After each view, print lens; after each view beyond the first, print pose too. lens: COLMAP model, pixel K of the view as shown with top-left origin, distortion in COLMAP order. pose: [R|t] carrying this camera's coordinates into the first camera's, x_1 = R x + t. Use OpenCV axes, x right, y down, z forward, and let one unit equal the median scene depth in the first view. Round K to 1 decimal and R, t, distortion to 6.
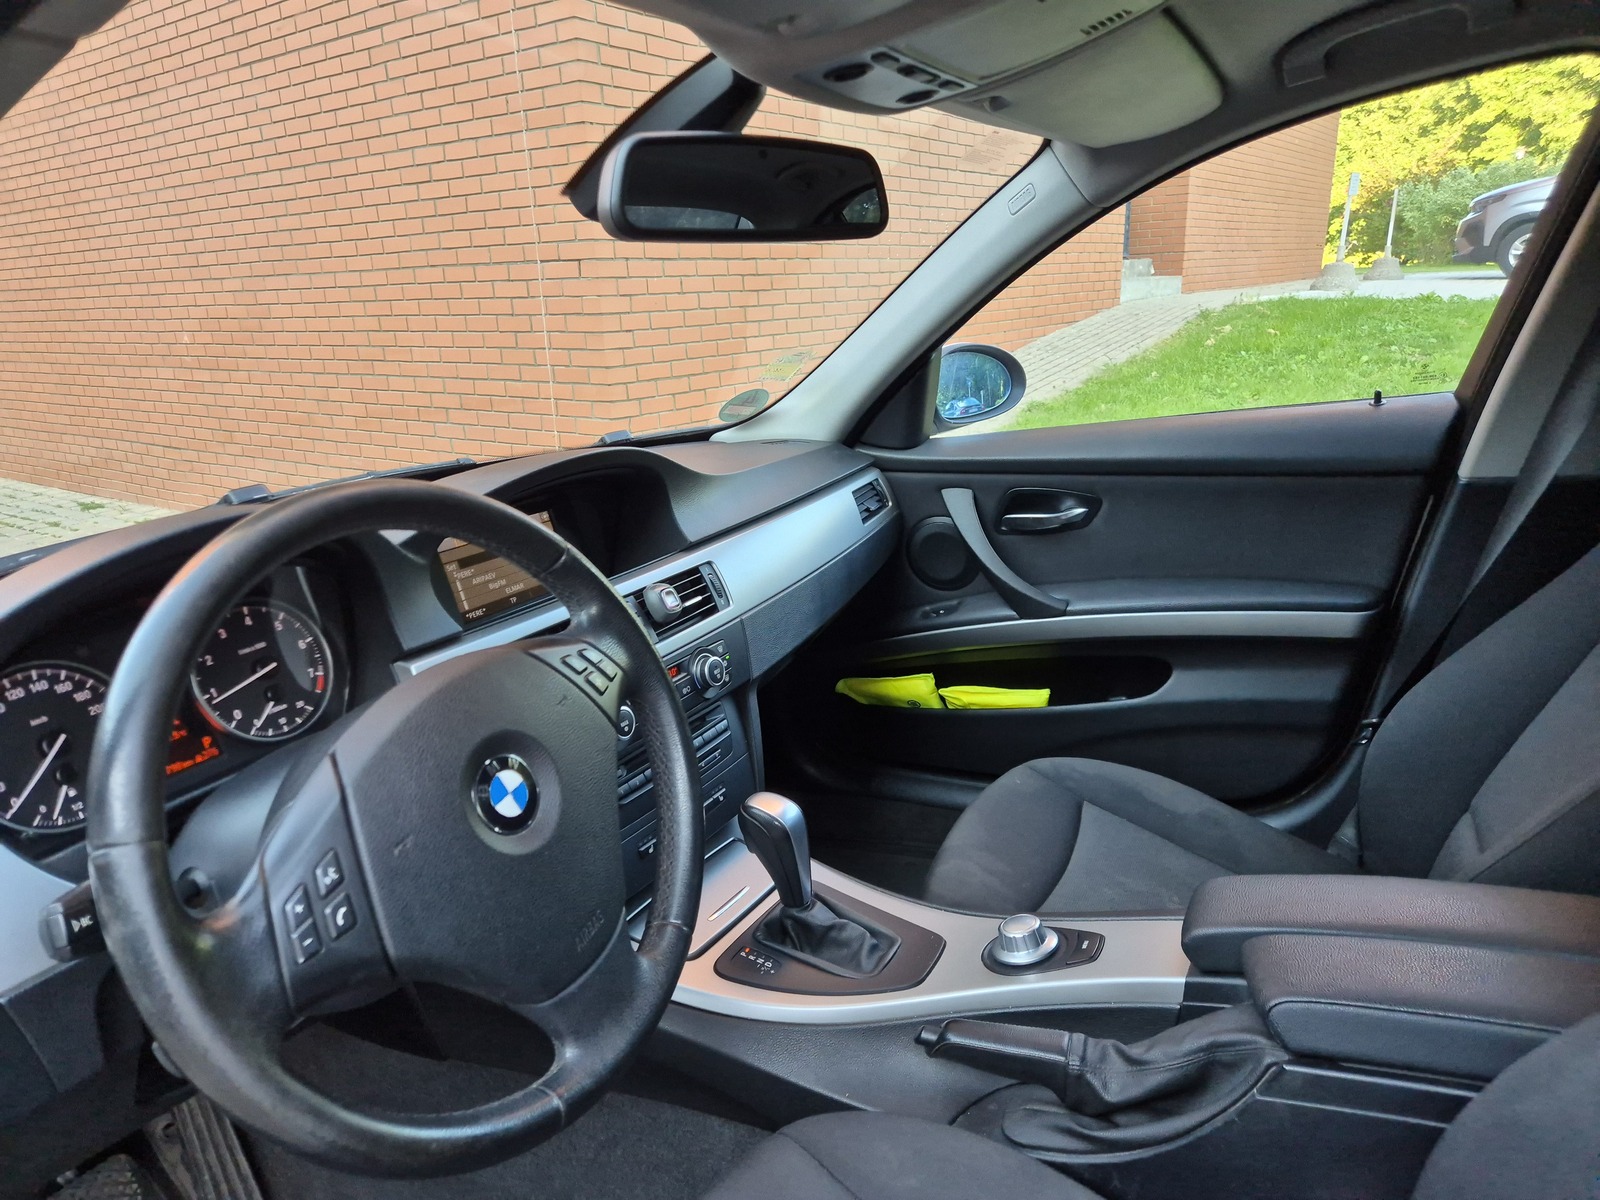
lens RADIAL K [[1030.3, 0, 800.0], [0, 1030.3, 600.0], [0, 0, 1]] dist [0.023631, -0.001526]
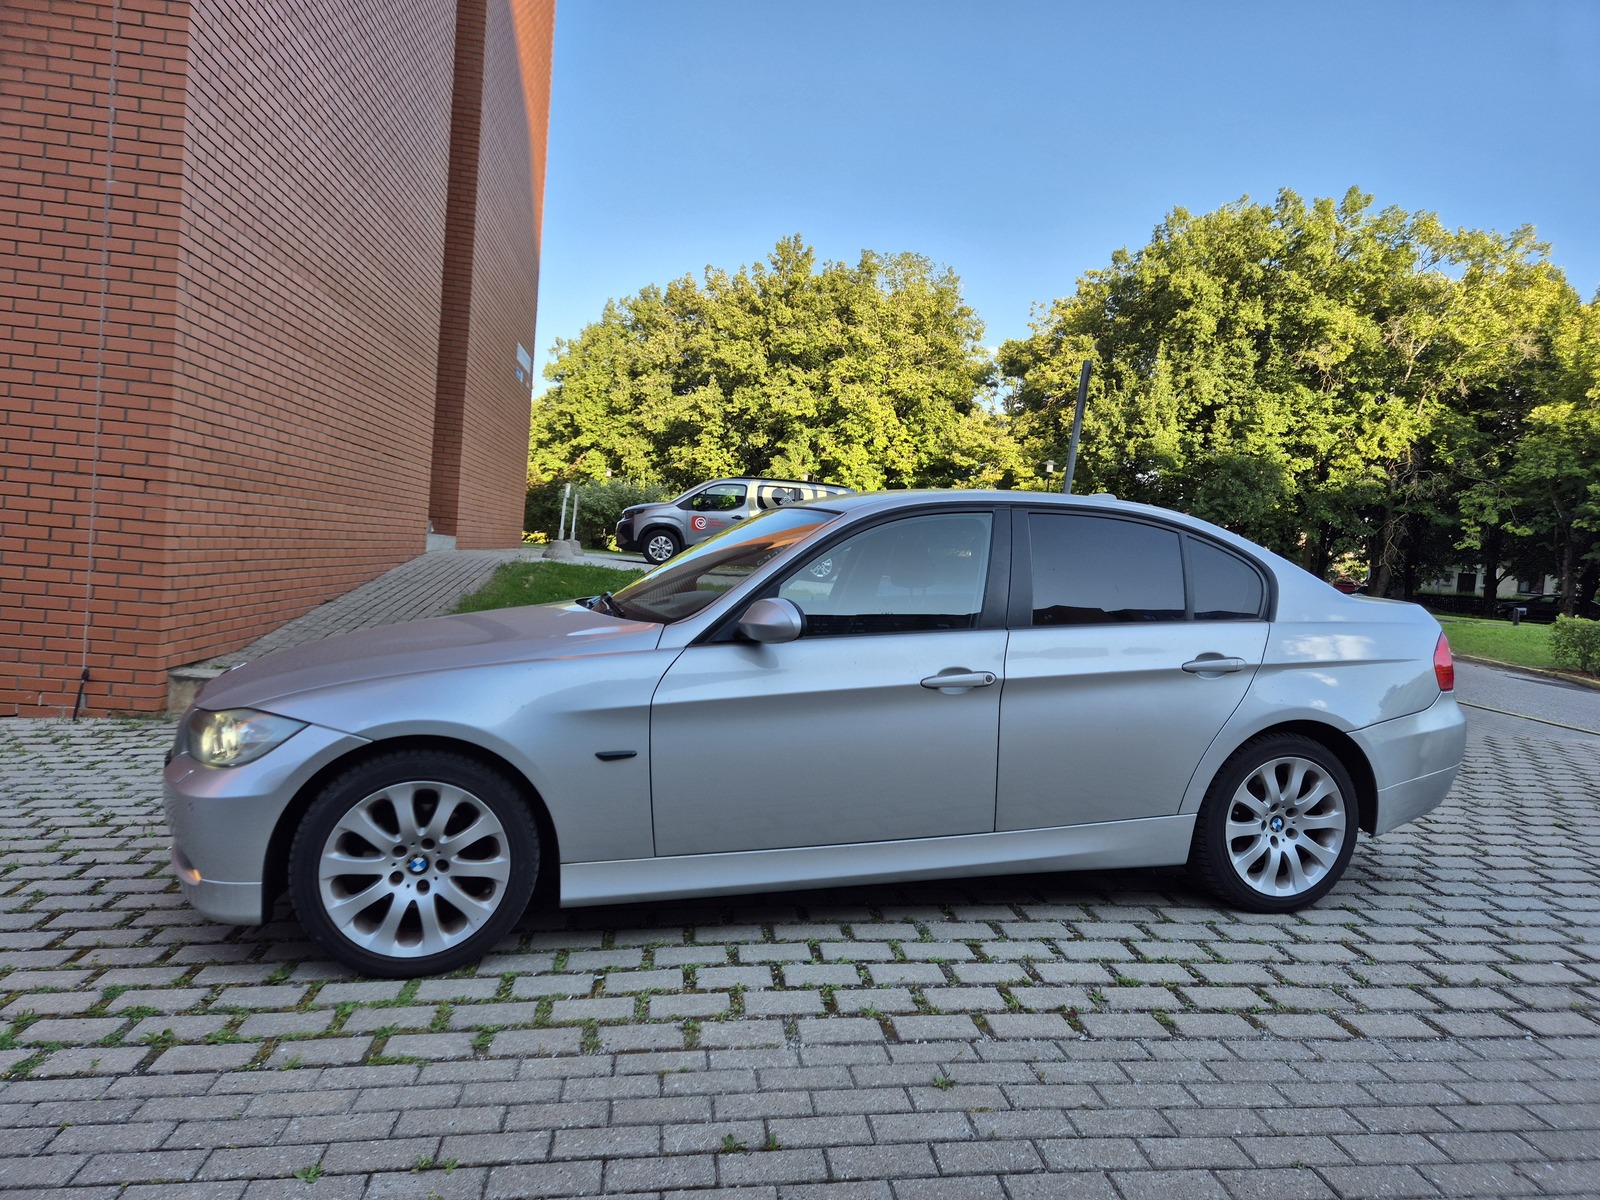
lens RADIAL K [[1030.3, 0, 800.0], [0, 1030.3, 600.0], [0, 0, 1]] dist [0.023631, -0.001526]
pose [[0.711358, 0.065006, 0.699818, -0.420708], [0.104252, 0.974939, -0.196533, 0.120697], [-0.695055, 0.212763, 0.686753, -0.325784]]
